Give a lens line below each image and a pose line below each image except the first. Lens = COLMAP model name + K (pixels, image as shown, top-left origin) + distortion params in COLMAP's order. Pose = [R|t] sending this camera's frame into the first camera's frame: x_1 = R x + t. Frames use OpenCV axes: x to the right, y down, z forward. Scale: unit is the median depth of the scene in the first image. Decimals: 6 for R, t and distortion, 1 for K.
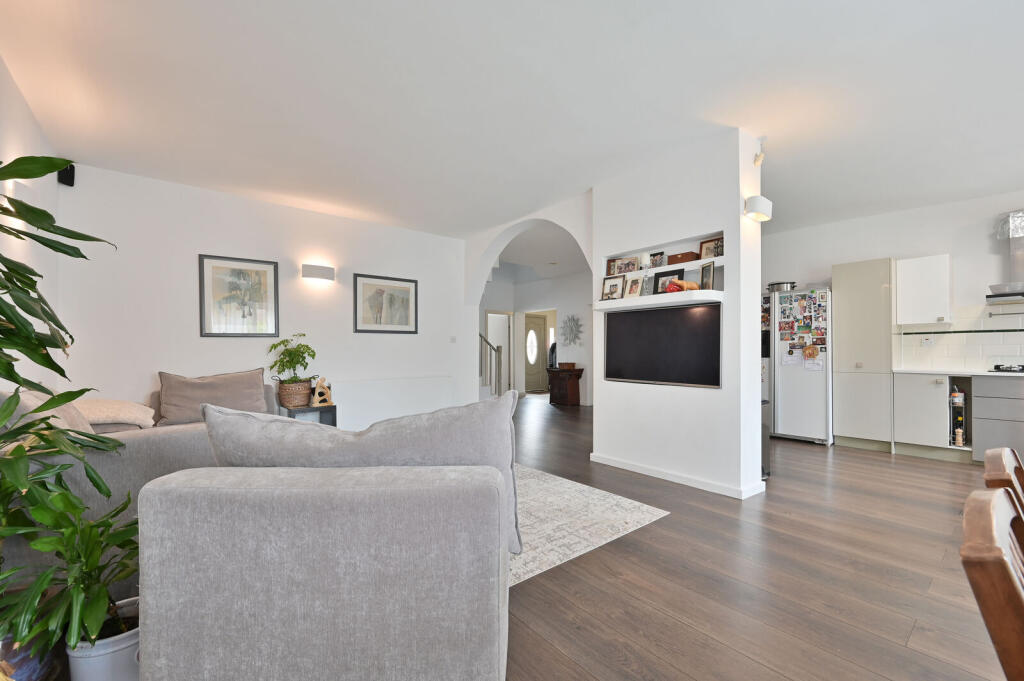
lens RADIAL K [[411.5, 0, 515.7], [0, 411.5, 350.4], [0, 0, 1]] dist [-0.001431, 0.000016]
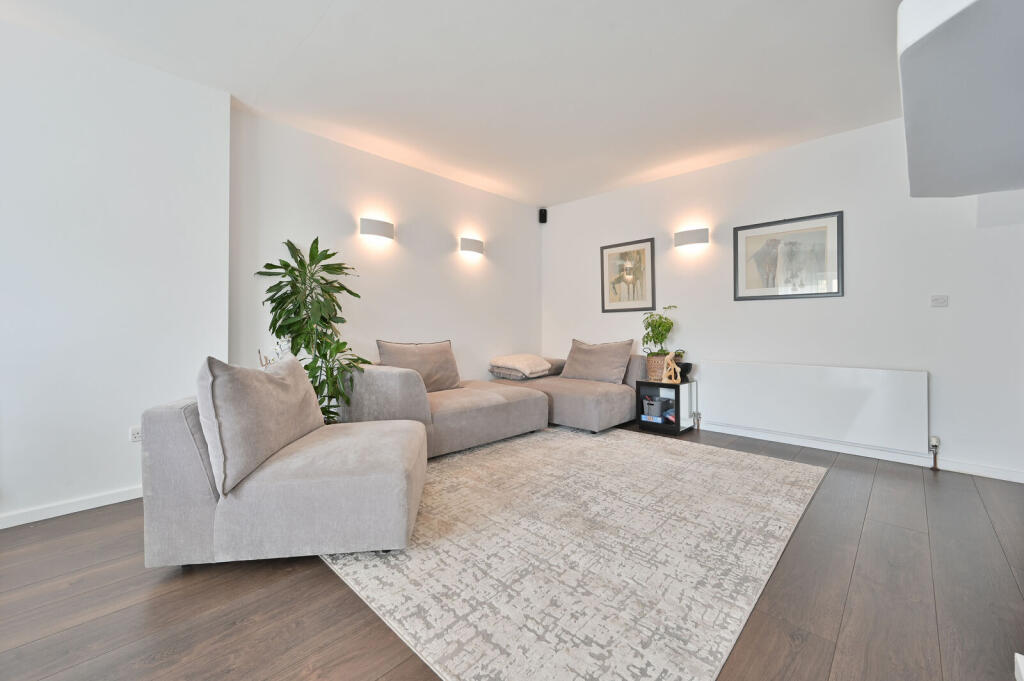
lens RADIAL K [[411.5, 0, 515.0], [0, 411.5, 325.7], [0, 0, 1]] dist [-0.001431, 0.000016]
pose [[0.118894, 0.000503, -0.992907, 0.418198], [0.002966, 0.999995, 0.000861, 0.003596], [0.992903, -0.003048, 0.118892, 0.557983]]
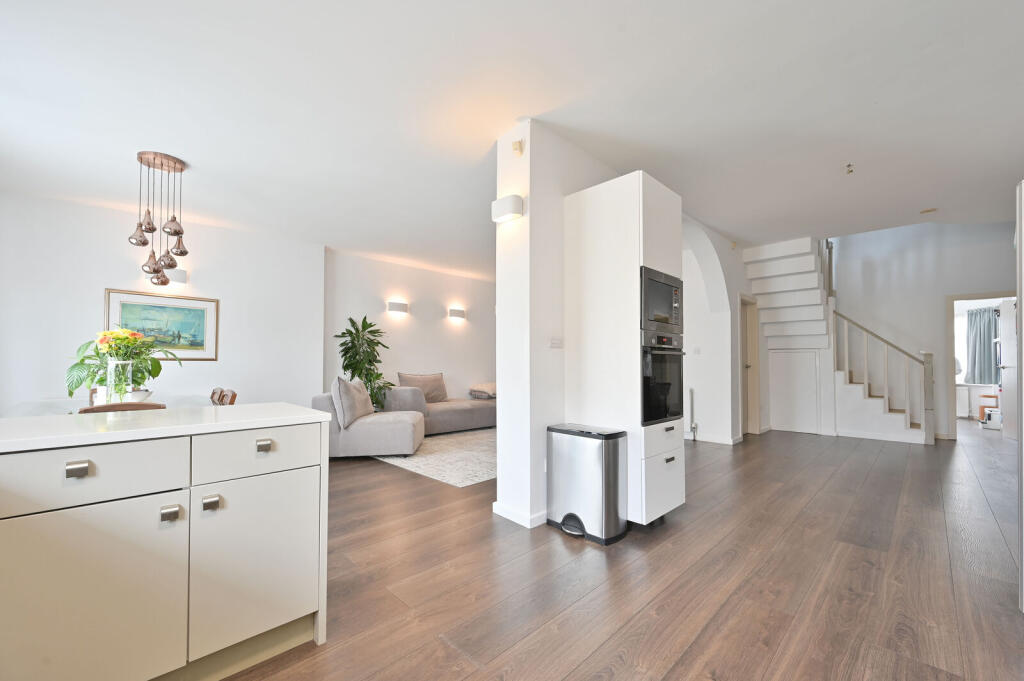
lens RADIAL K [[411.5, 0, 524.8], [0, 411.5, 354.3], [0, 0, 1]] dist [-0.001431, 0.000016]
pose [[0.114833, -0.022598, -0.993128, 1.070551], [0.004131, 0.999743, -0.022271, 0.001978], [0.993376, -0.001545, 0.114897, 0.660127]]
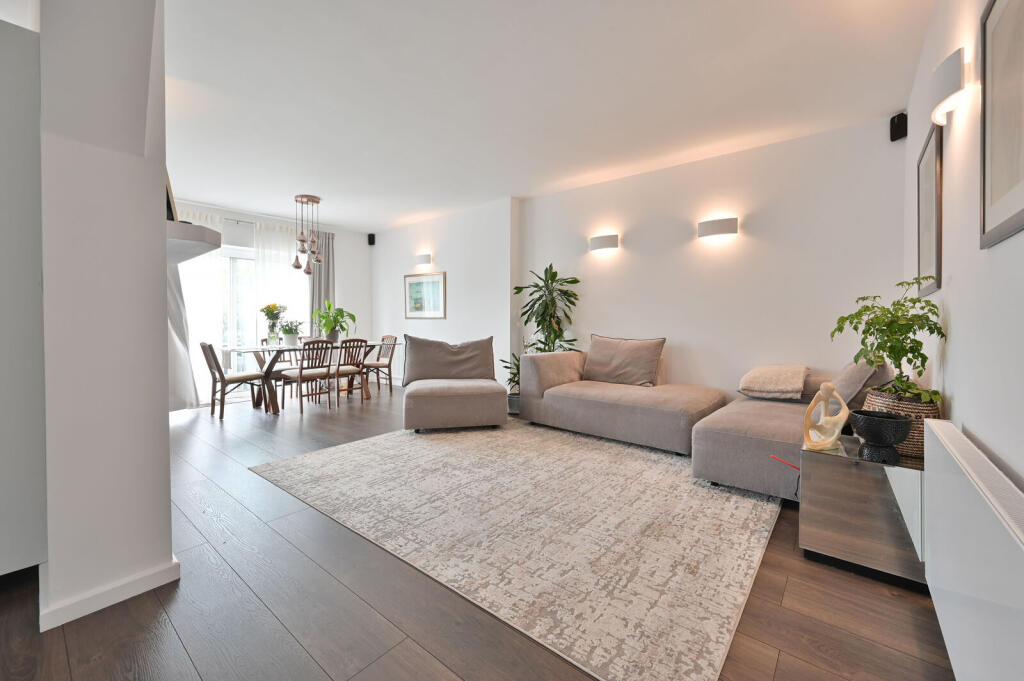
lens RADIAL K [[411.5, 0, 517.2], [0, 411.5, 319.6], [0, 0, 1]] dist [-0.001431, 0.000016]
pose [[-0.979465, -0.000009, -0.201612, -0.069956], [0.001570, 0.999969, -0.007670, 0.003869], [0.201606, -0.007829, -0.979435, 1.401498]]
